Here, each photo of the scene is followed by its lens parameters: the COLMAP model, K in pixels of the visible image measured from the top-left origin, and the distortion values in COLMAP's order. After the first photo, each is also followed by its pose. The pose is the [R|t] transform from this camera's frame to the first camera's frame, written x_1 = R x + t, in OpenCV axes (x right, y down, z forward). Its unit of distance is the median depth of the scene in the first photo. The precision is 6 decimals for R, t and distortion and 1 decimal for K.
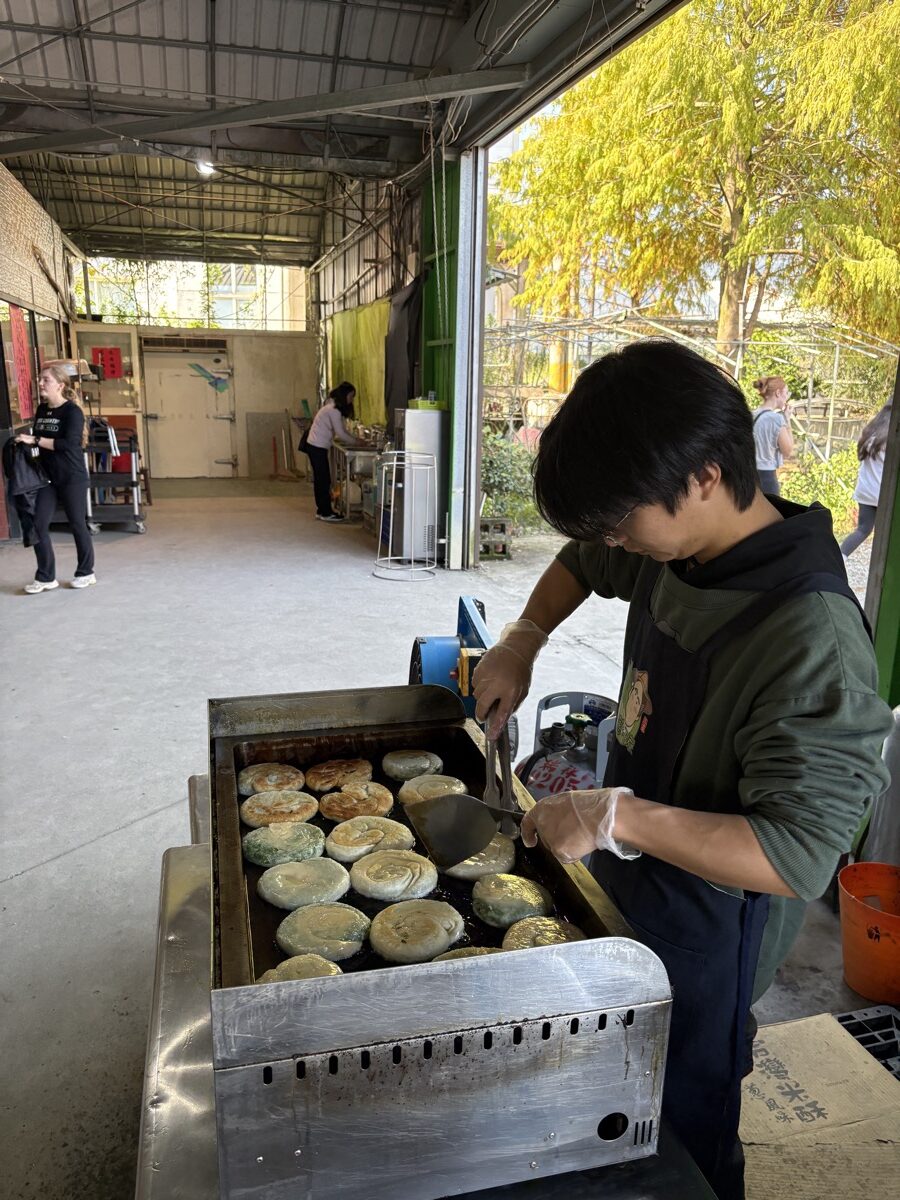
lens RADIAL K [[907.8, 0, 455.1], [0, 907.8, 596.9], [0, 0, 1]] dist [0.037146, -0.051192]
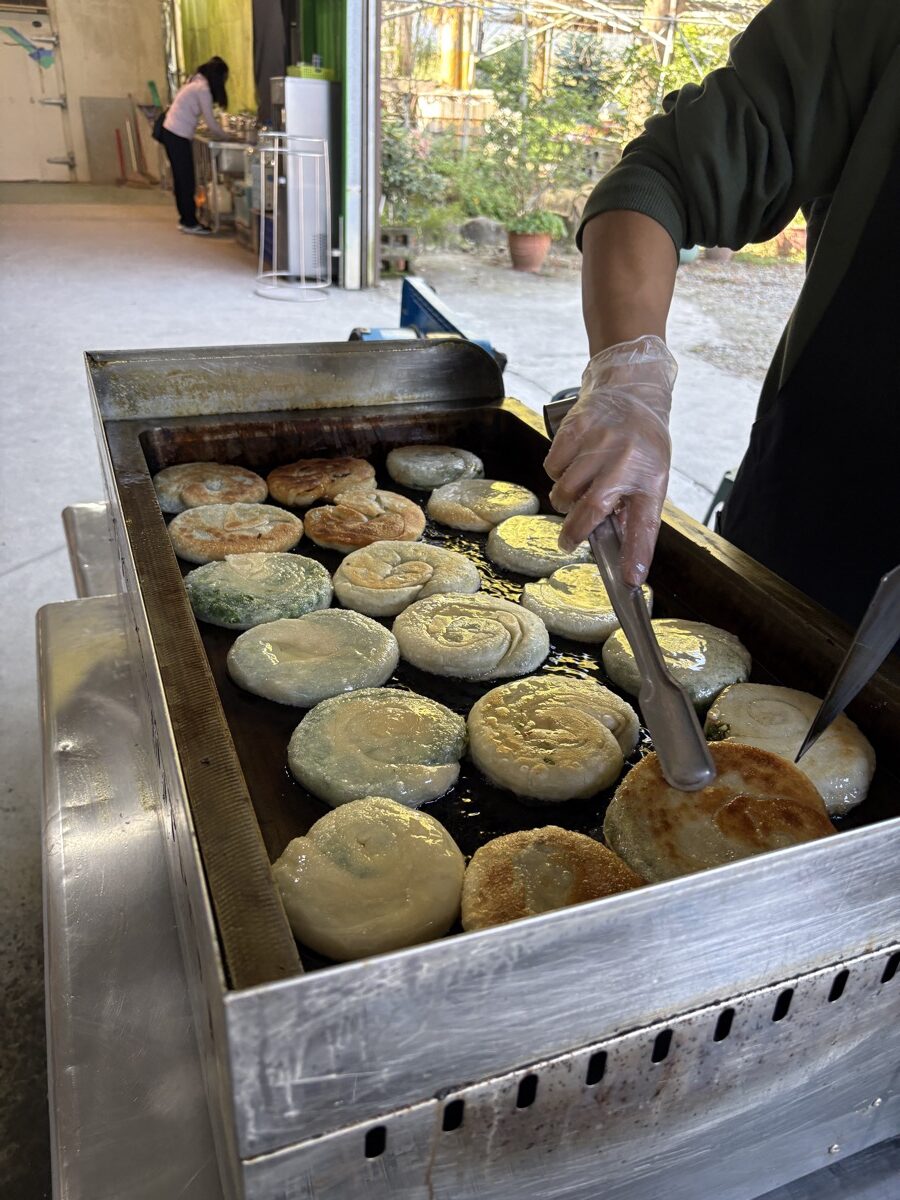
lens RADIAL K [[907.8, 0, 452.7], [0, 907.8, 605.5], [0, 0, 1]] dist [0.037146, -0.051192]
pose [[0.991553, -0.031861, 0.125728, -0.114827], [-0.003877, 0.961644, 0.274275, 0.104069], [-0.129644, -0.272445, 0.953397, 0.366946]]
